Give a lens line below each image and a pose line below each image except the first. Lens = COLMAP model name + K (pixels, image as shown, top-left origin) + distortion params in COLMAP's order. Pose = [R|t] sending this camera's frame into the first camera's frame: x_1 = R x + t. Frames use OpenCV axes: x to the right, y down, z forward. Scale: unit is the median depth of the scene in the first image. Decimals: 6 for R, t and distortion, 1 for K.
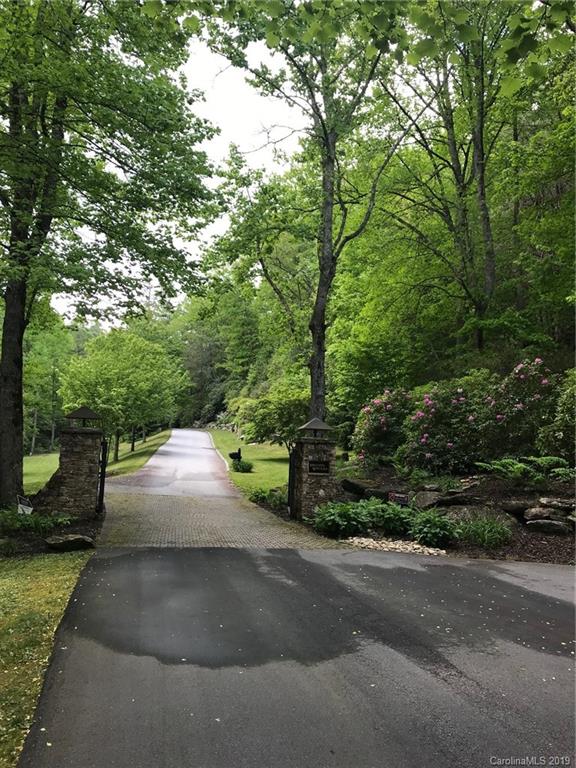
lens RADIAL K [[642.8, 0, 285.9], [0, 642.8, 384.1], [0, 0, 1]] dist [0.046182, -0.009692]
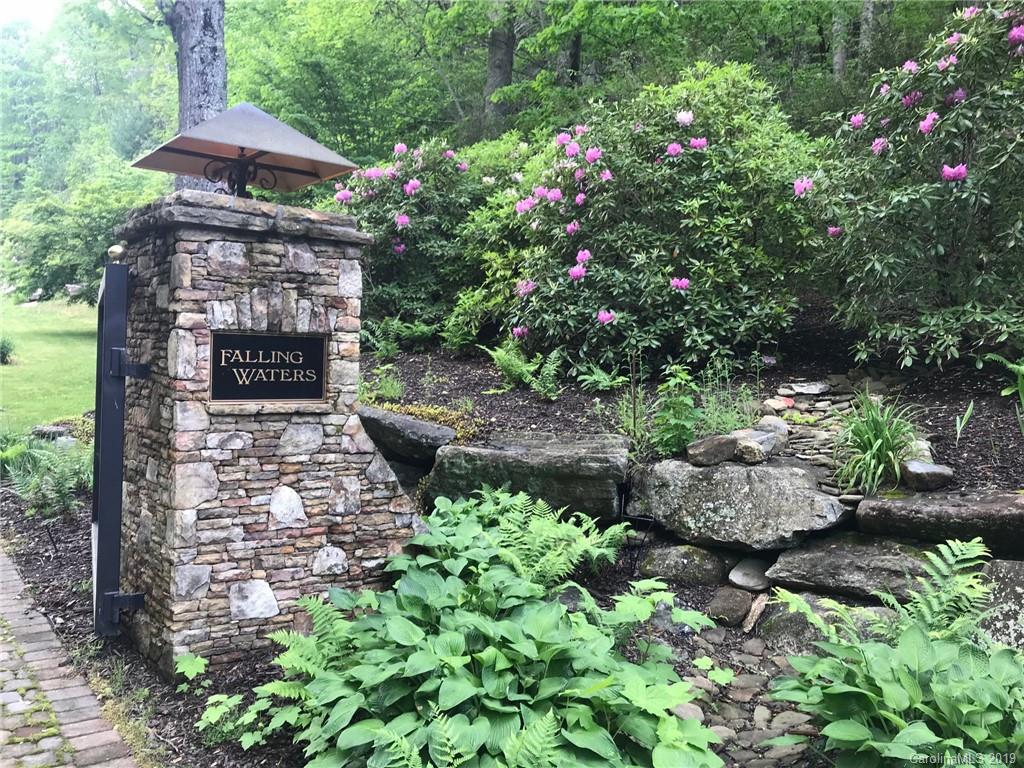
lens RADIAL K [[857.1, 0, 508.8], [0, 857.1, 375.7], [0, 0, 1]] dist [0.046182, -0.009692]
pose [[0.908685, -0.015317, 0.417202, 0.009457], [-0.051867, 0.987443, 0.149221, 0.077758], [-0.414248, -0.157233, 0.896480, 0.638732]]
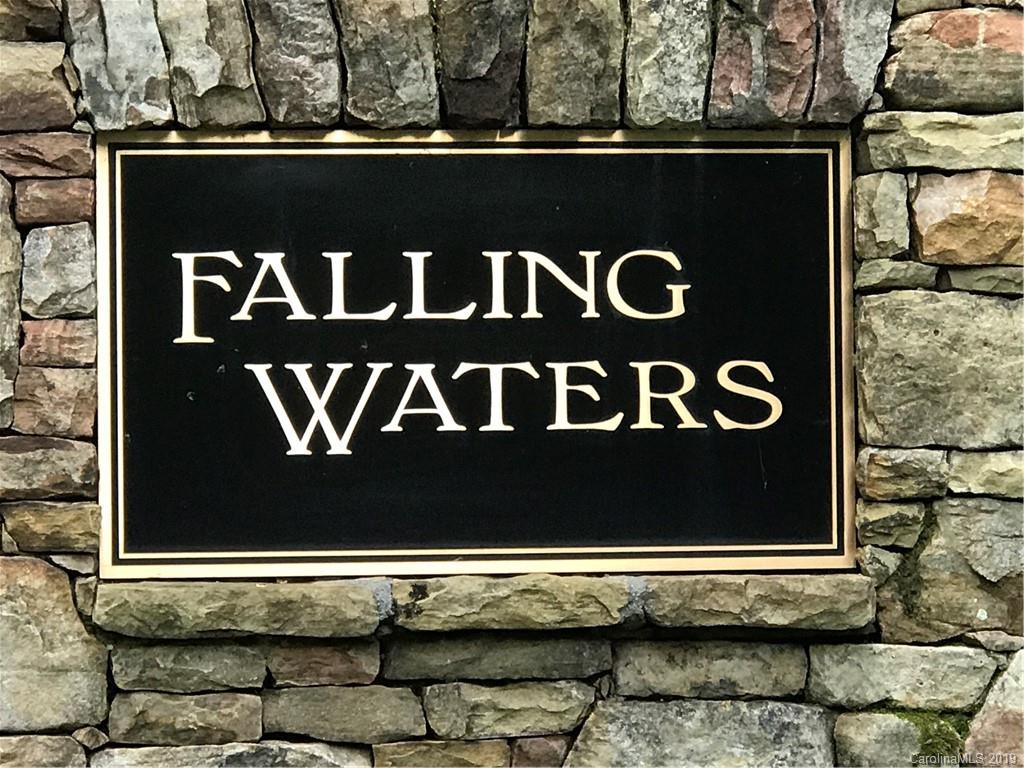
lens RADIAL K [[4266.9, 0, 512.0], [0, 4266.9, 383.7], [0, 0, 1]] dist [0.134476, 0.000000]
pose [[0.989143, -0.043034, -0.140515, 0.066798], [0.057965, 0.992891, 0.103955, 0.093210], [0.135042, -0.110971, 0.984606, 0.682398]]
